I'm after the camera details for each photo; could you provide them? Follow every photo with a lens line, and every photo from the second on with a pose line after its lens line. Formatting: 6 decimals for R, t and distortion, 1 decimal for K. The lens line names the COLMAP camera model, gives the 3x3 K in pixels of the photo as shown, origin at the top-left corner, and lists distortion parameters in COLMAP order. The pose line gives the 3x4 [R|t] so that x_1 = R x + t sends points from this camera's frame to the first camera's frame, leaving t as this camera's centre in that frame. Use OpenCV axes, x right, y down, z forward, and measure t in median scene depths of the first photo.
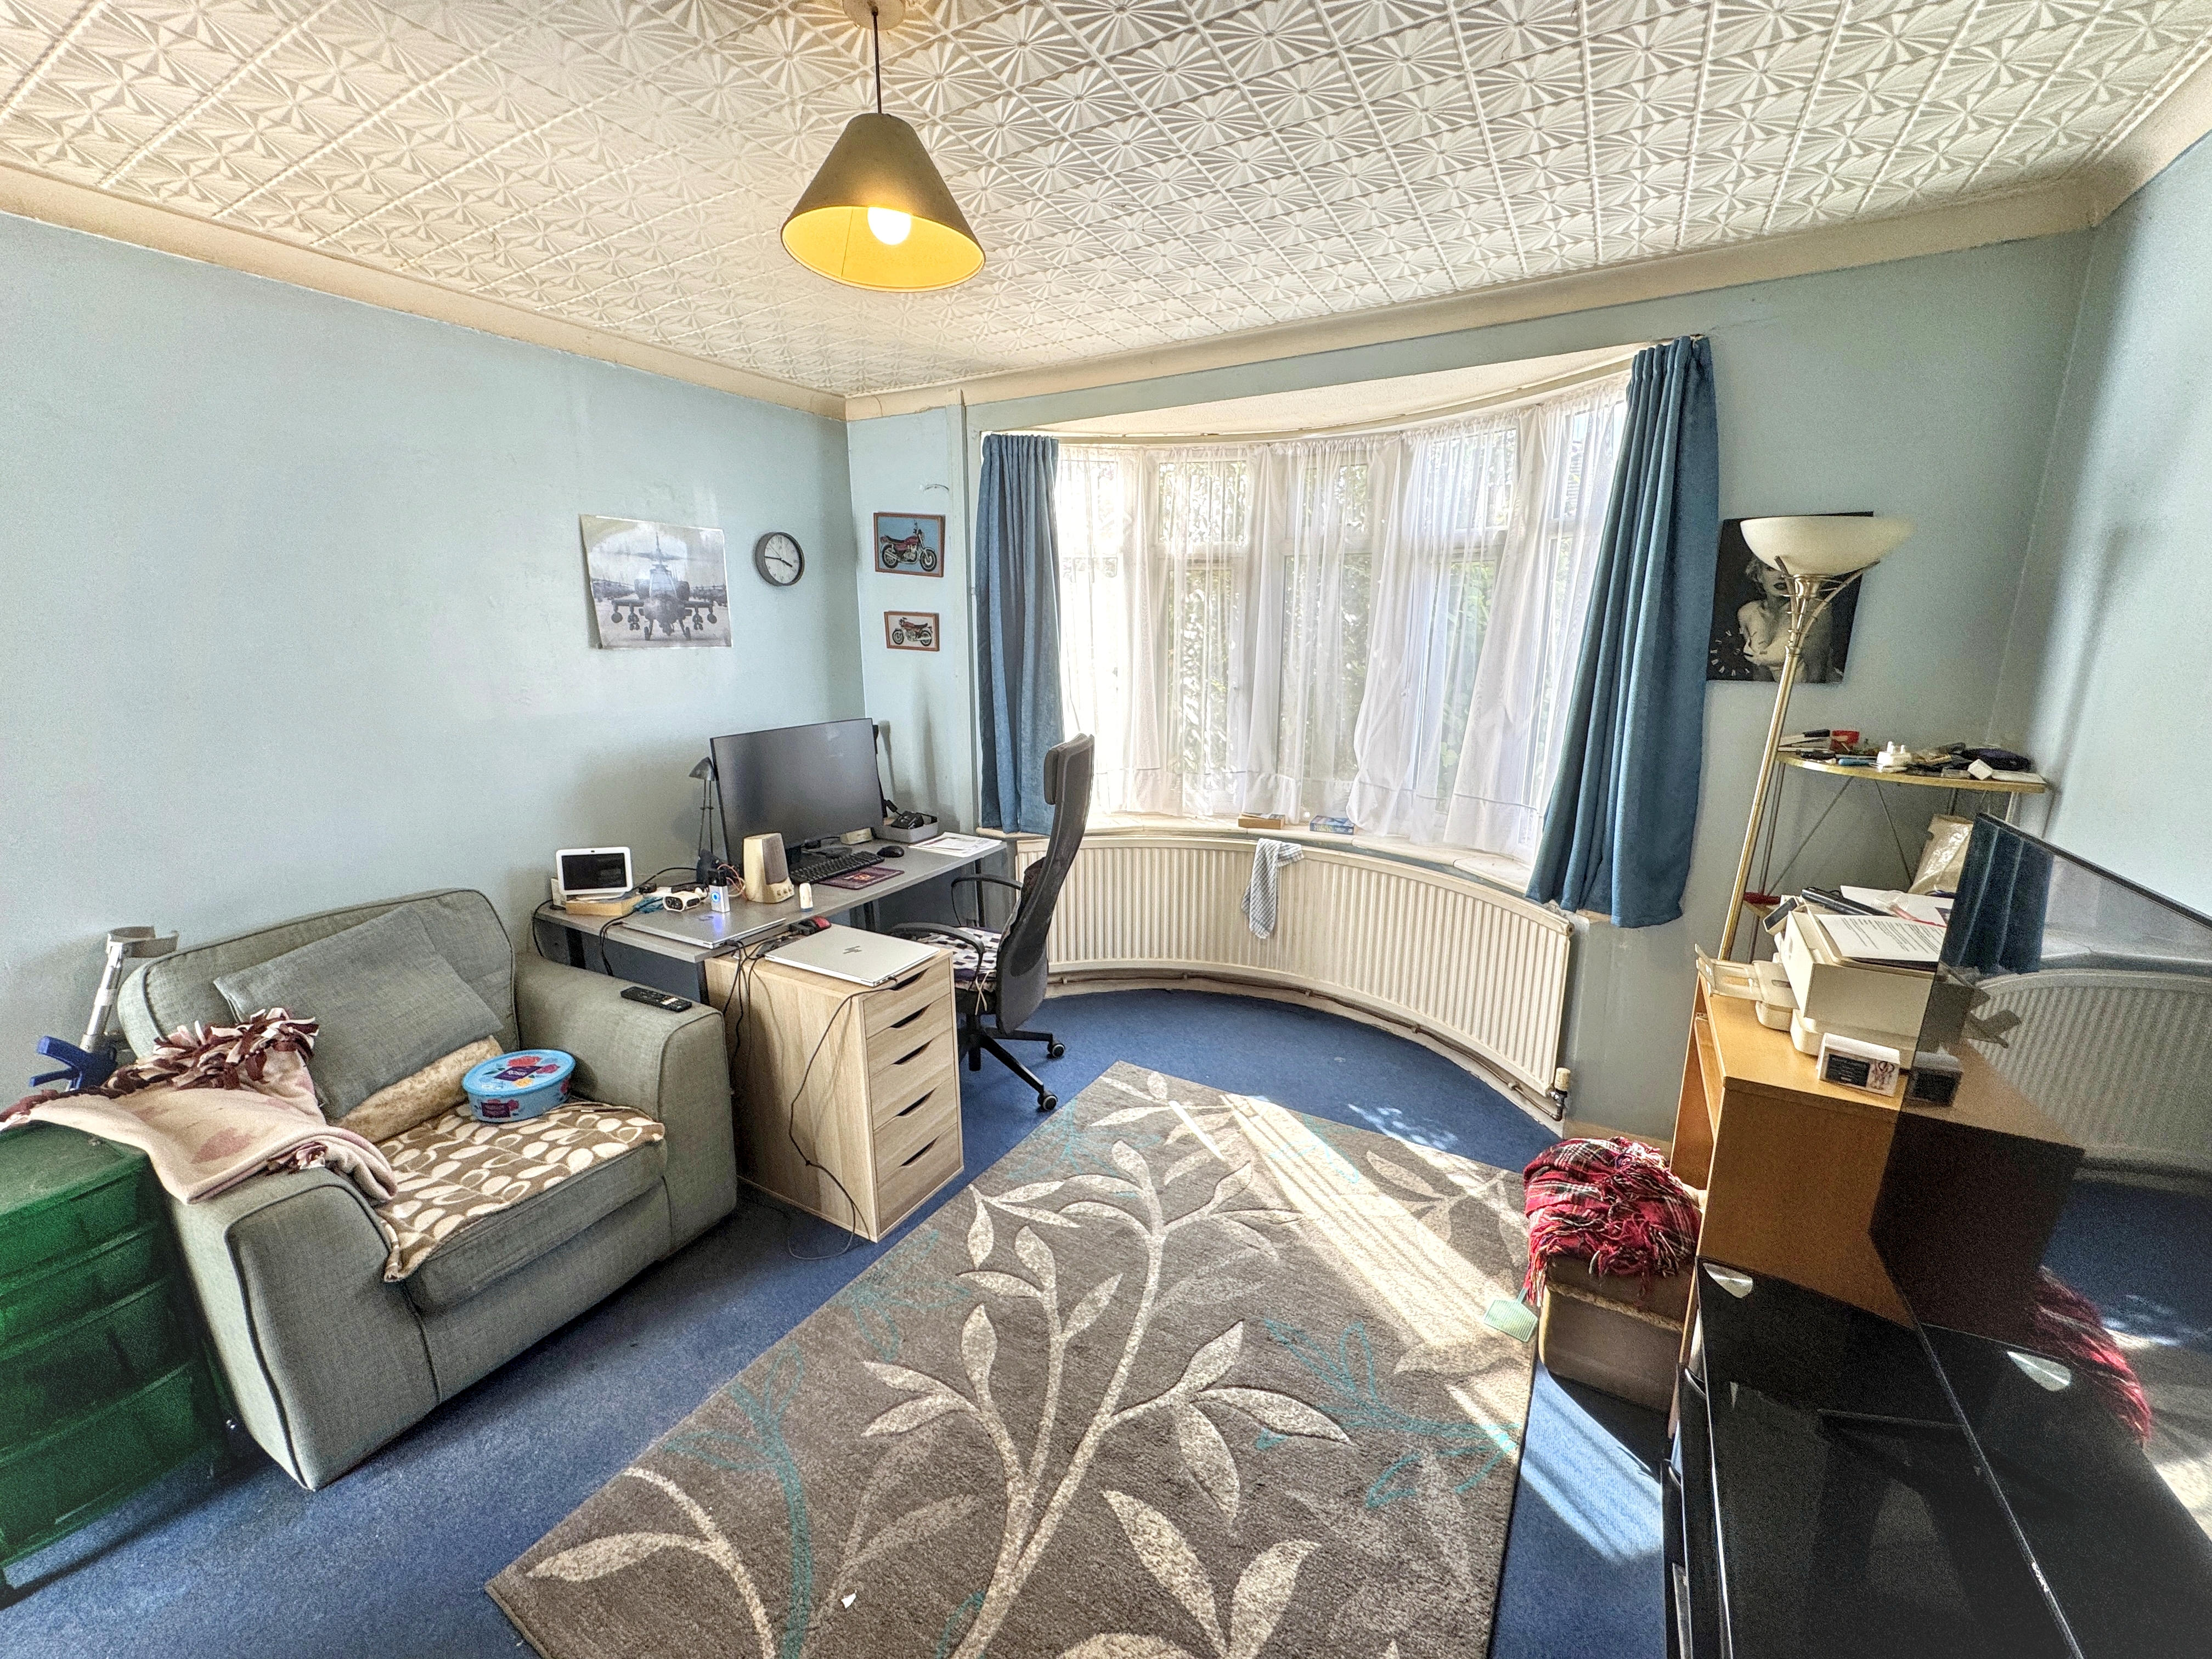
lens RADIAL K [[887.9, 0, 1098.5], [0, 887.9, 834.6], [0, 0, 1]] dist [0.001234, 0.000186]
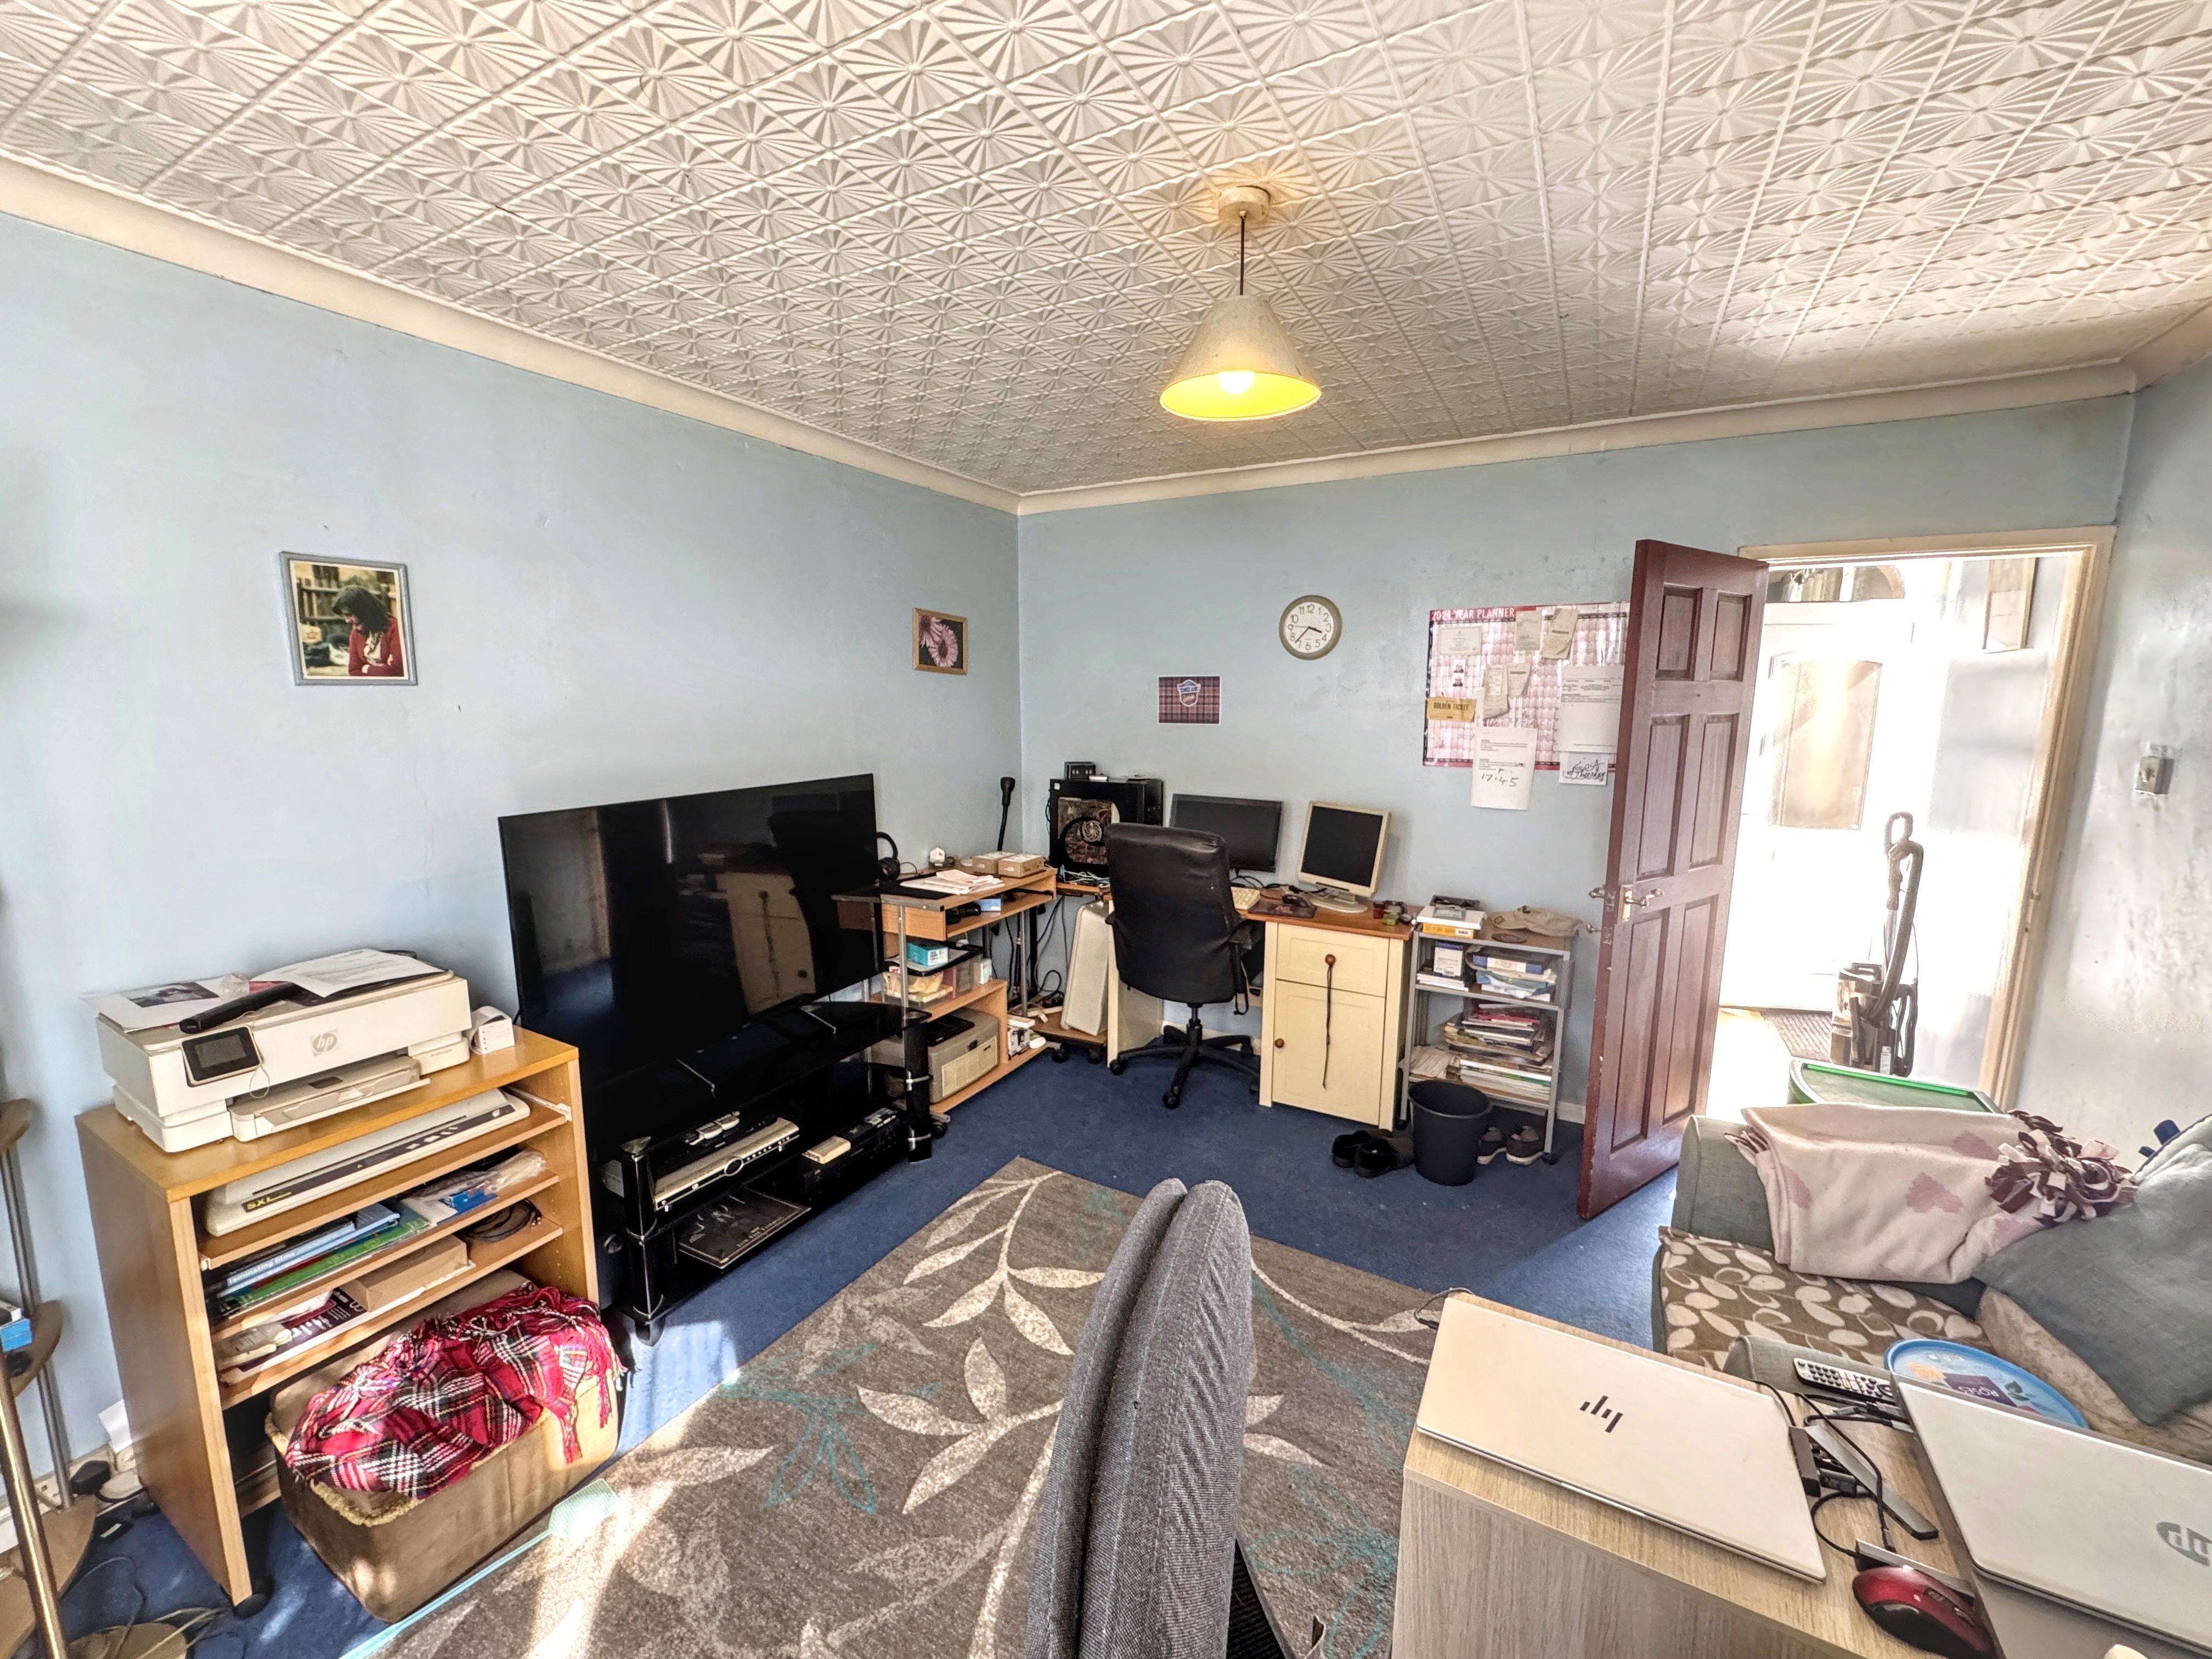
lens RADIAL K [[887.9, 0, 1106.1], [0, 887.9, 827.3], [0, 0, 1]] dist [0.001234, 0.000186]
pose [[-0.999880, 0.007296, -0.013642, -0.027194], [0.001394, 0.920701, 0.390266, -0.433075], [0.015408, 0.390200, -0.920601, 1.726783]]
